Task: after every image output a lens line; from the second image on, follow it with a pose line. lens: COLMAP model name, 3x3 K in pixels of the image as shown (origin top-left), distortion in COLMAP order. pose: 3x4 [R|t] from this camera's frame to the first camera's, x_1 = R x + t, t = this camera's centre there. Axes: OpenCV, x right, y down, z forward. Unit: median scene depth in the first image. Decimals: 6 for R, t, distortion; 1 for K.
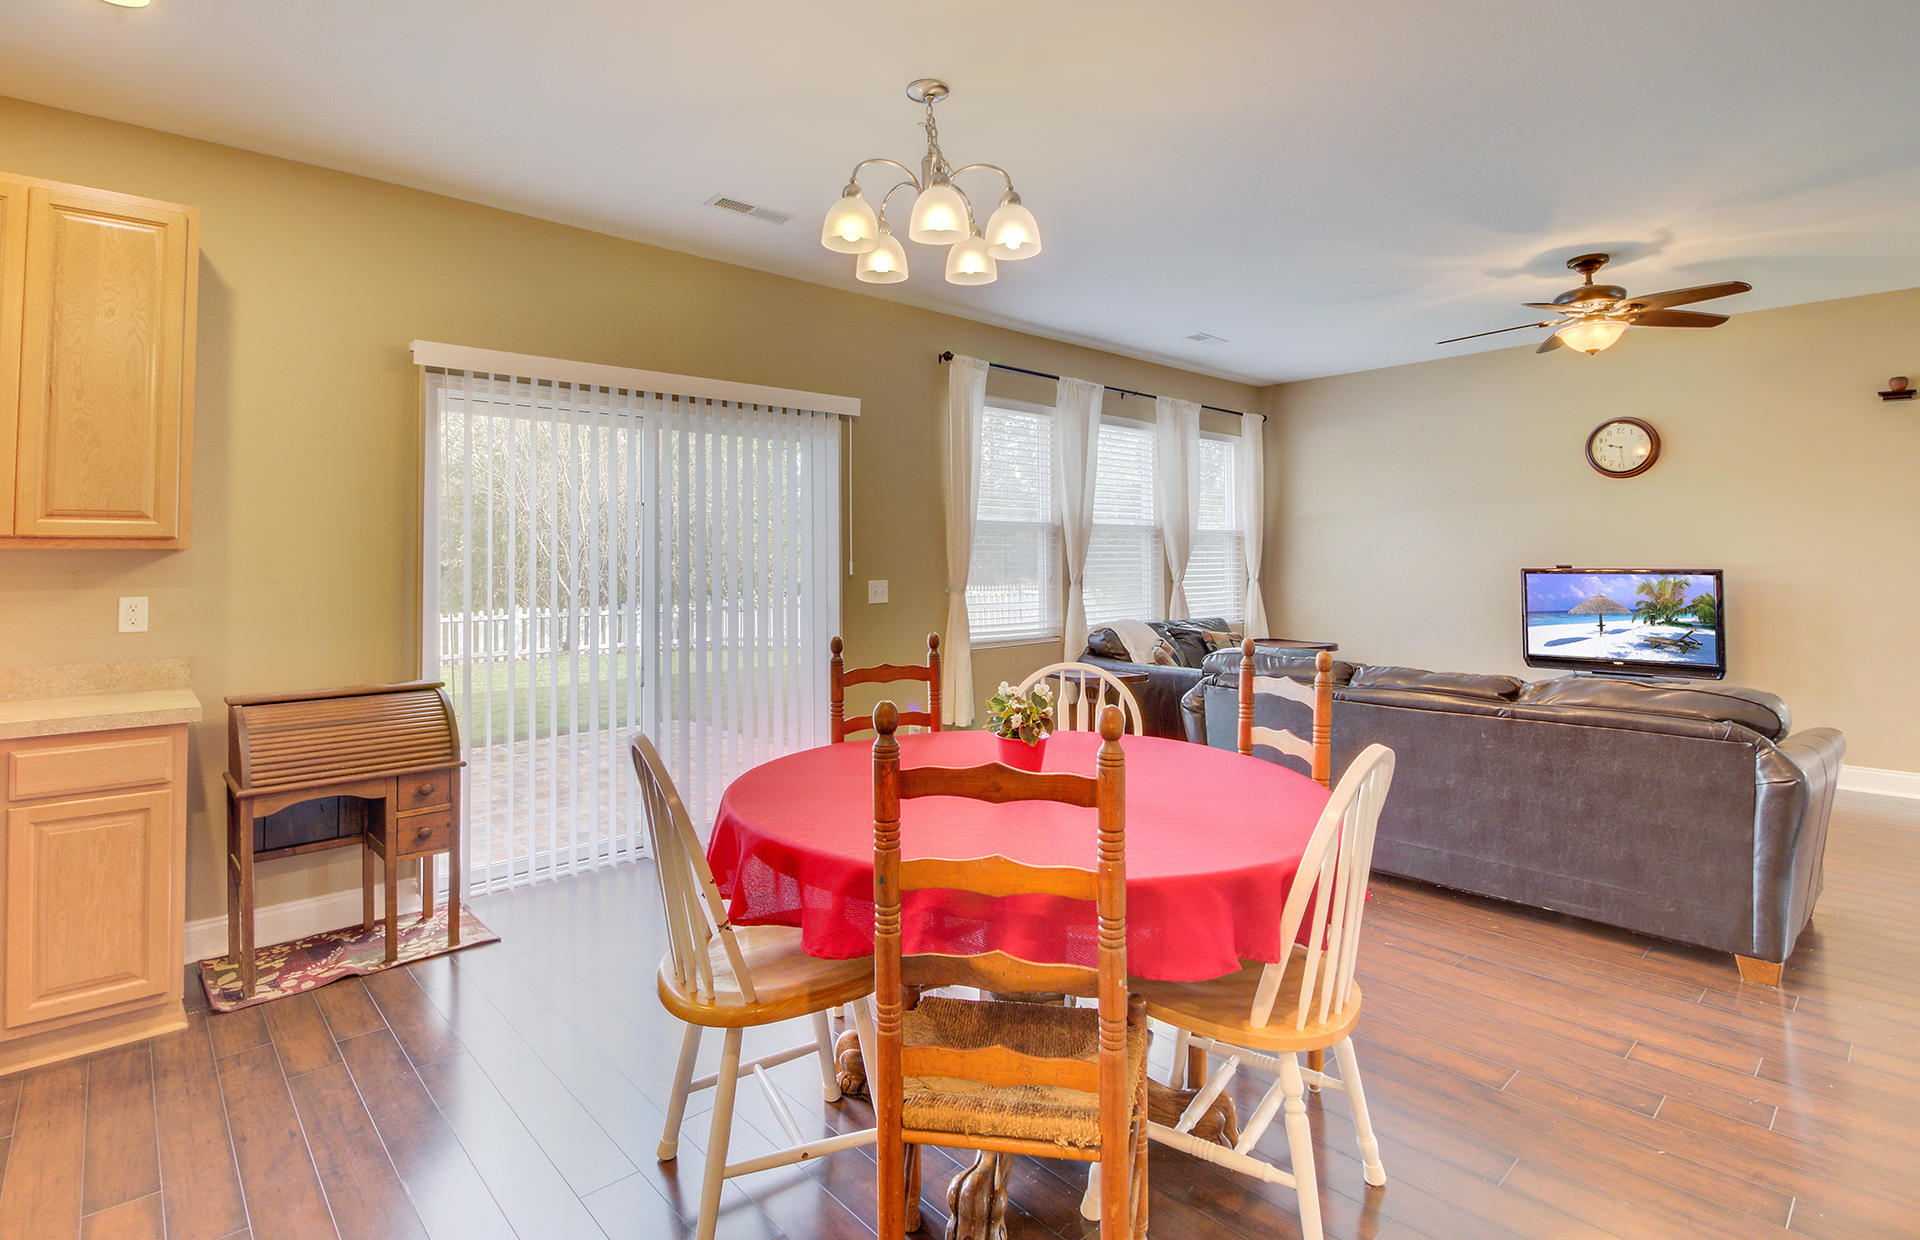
lens RADIAL K [[929.9, 0, 944.8], [0, 929.9, 515.0], [0, 0, 1]] dist [-0.017443, -0.000917]
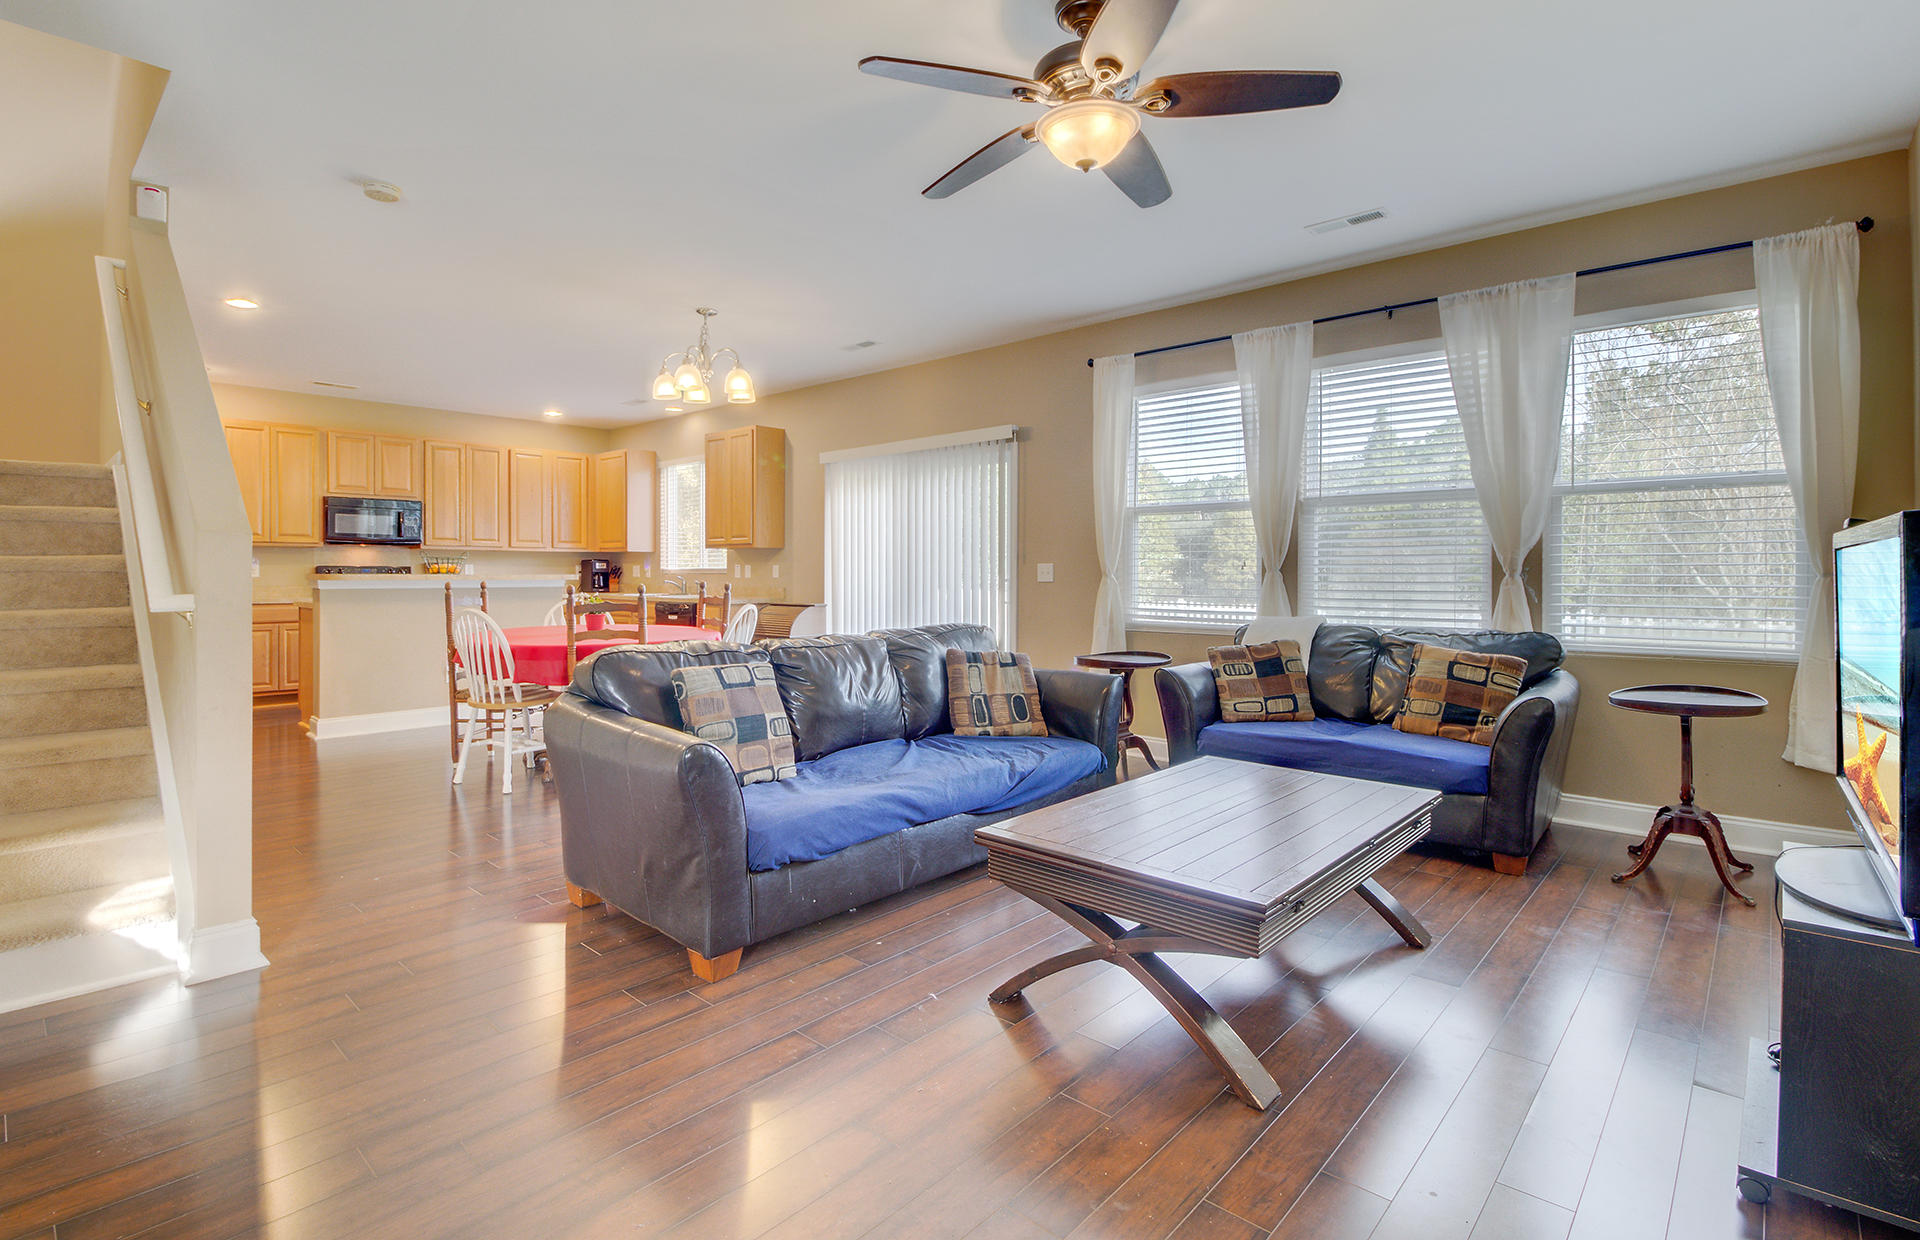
lens RADIAL K [[894.9, 0, 951.7], [0, 894.9, 584.4], [0, 0, 1]] dist [-0.022948, -0.000084]
pose [[0.099786, 0.020154, -0.994805, 1.281237], [0.046976, 0.998585, 0.024943, 0.072420], [0.993899, -0.049220, 0.098698, 0.867963]]
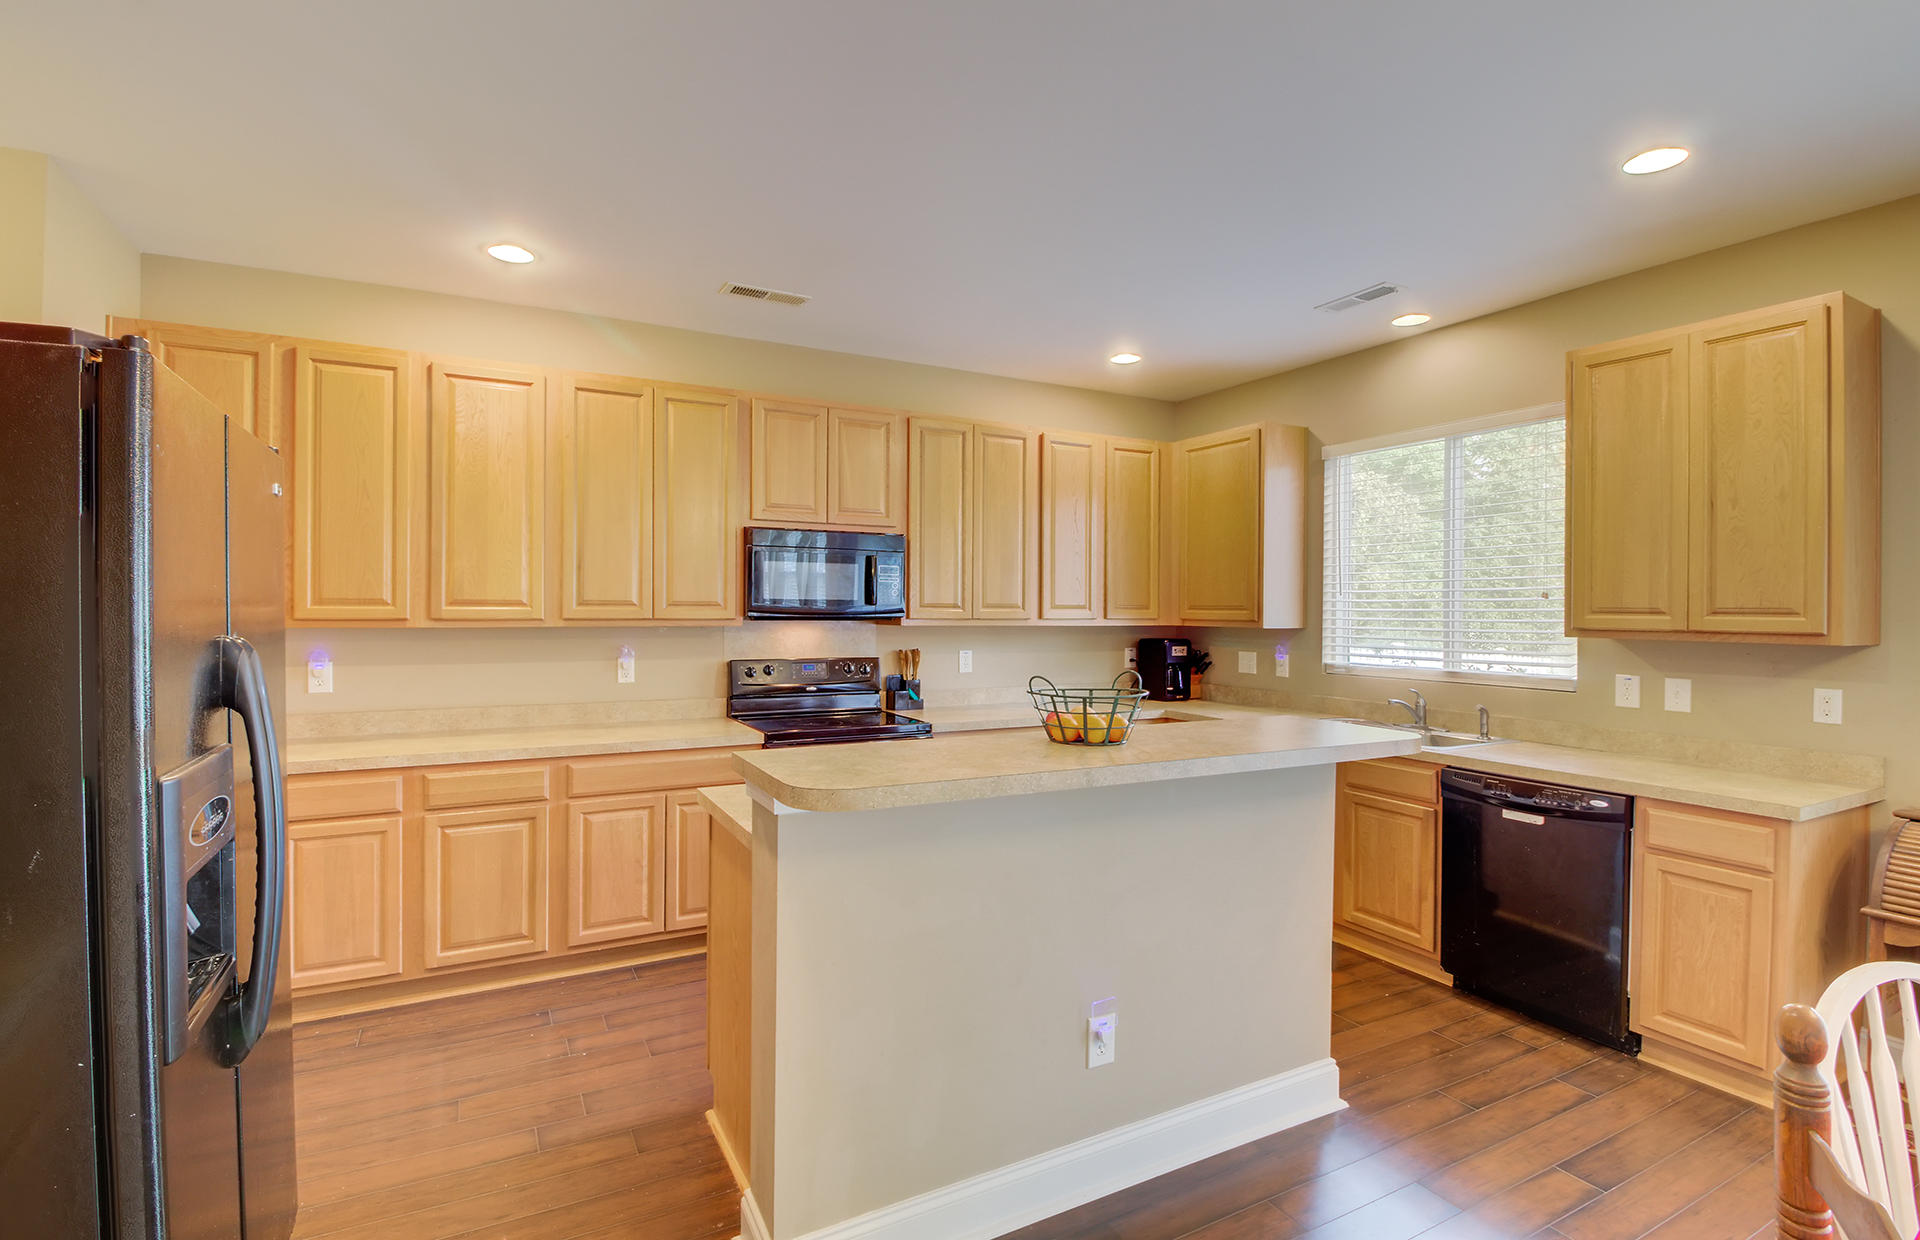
lens RADIAL K [[899.1, 0, 958.7], [0, 899.1, 610.8], [0, 0, 1]] dist [0.000304, -0.000745]
pose [[-0.222464, 0.008204, -0.974906, 0.203890], [0.042906, 0.999078, -0.001383, -0.025326], [0.973996, -0.042137, -0.222611, 0.196102]]
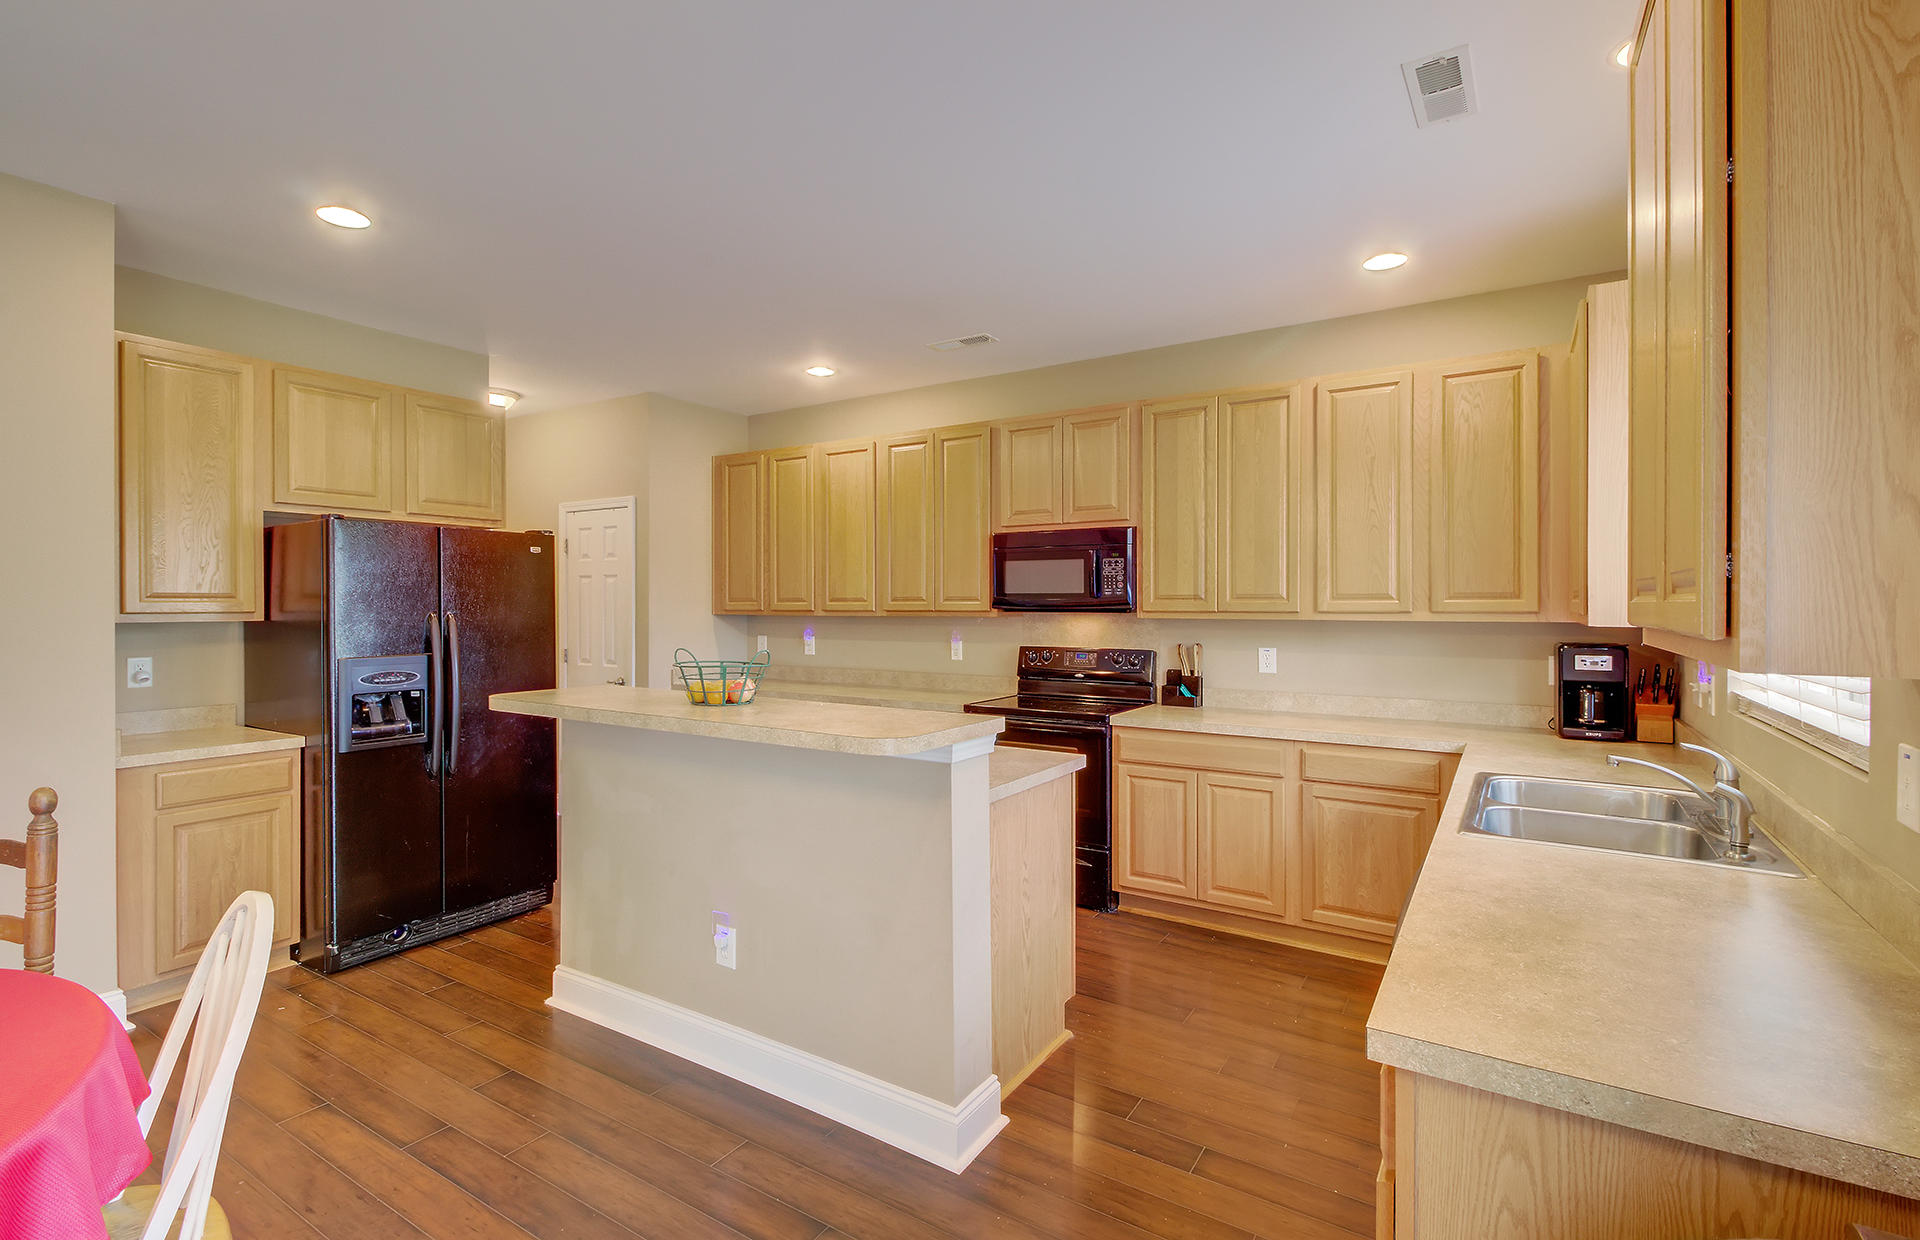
lens RADIAL K [[878.5, 0, 952.0], [0, 878.5, 612.5], [0, 0, 1]] dist [0.001441, -0.000379]
pose [[-0.963997, 0.012268, -0.265632, -0.310430], [0.021396, 0.999275, -0.031499, 0.009031], [0.265053, -0.036048, -0.963560, 0.810156]]
